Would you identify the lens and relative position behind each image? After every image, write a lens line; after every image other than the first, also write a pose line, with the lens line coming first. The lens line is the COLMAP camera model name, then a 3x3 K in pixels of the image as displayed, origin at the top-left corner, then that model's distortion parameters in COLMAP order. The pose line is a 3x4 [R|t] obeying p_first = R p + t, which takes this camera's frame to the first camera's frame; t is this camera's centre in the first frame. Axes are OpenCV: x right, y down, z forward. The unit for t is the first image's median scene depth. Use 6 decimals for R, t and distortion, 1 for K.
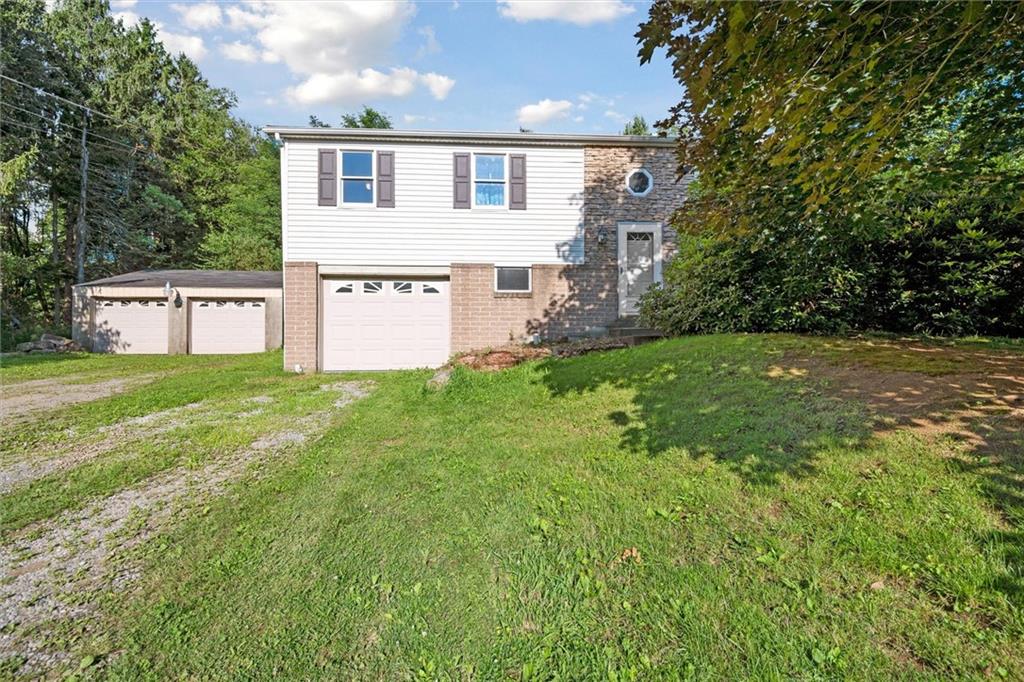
lens RADIAL K [[453.7, 0, 512.0], [0, 453.7, 341.0], [0, 0, 1]] dist [0.046785, -0.022267]
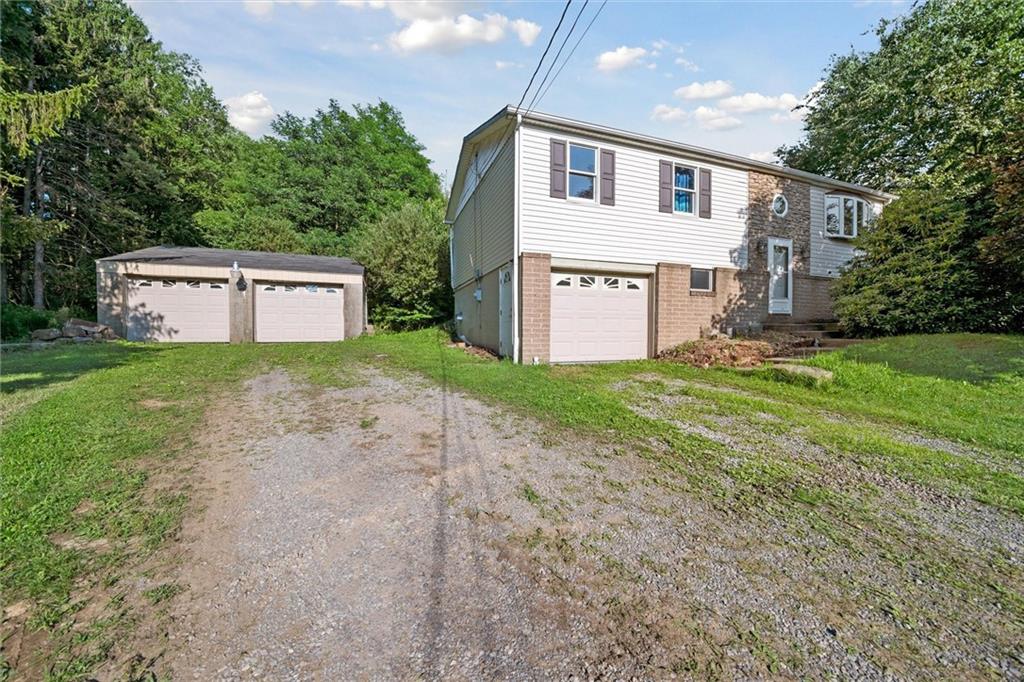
lens RADIAL K [[360.7, 0, 512.0], [0, 360.7, 341.0], [0, 0, 1]] dist [0.029119, -0.013535]
pose [[0.955852, -0.004274, 0.293818, -0.712550], [-0.009368, 0.998943, 0.045005, -0.017453], [-0.293699, -0.045771, 0.954801, 0.254489]]
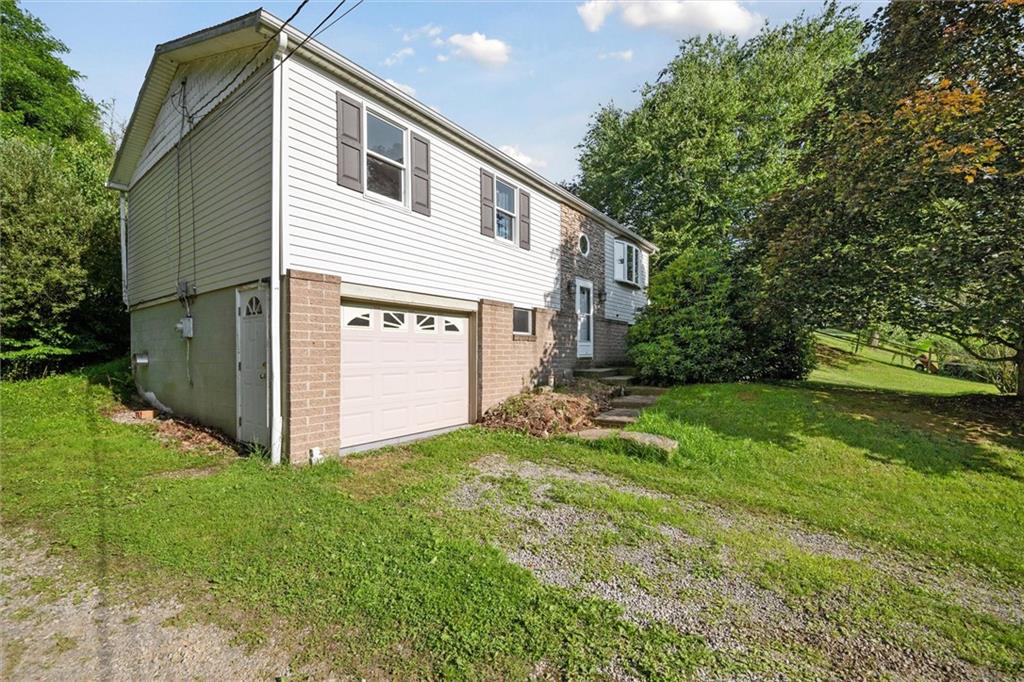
lens RADIAL K [[420.8, 0, 498.7], [0, 420.8, 350.4], [0, 0, 1]] dist [0.066780, -0.036737]
pose [[0.661168, 0.005516, 0.750218, -0.689420], [-0.012761, 0.999911, 0.003894, -0.075283], [-0.750129, -0.012148, 0.661180, 0.441759]]
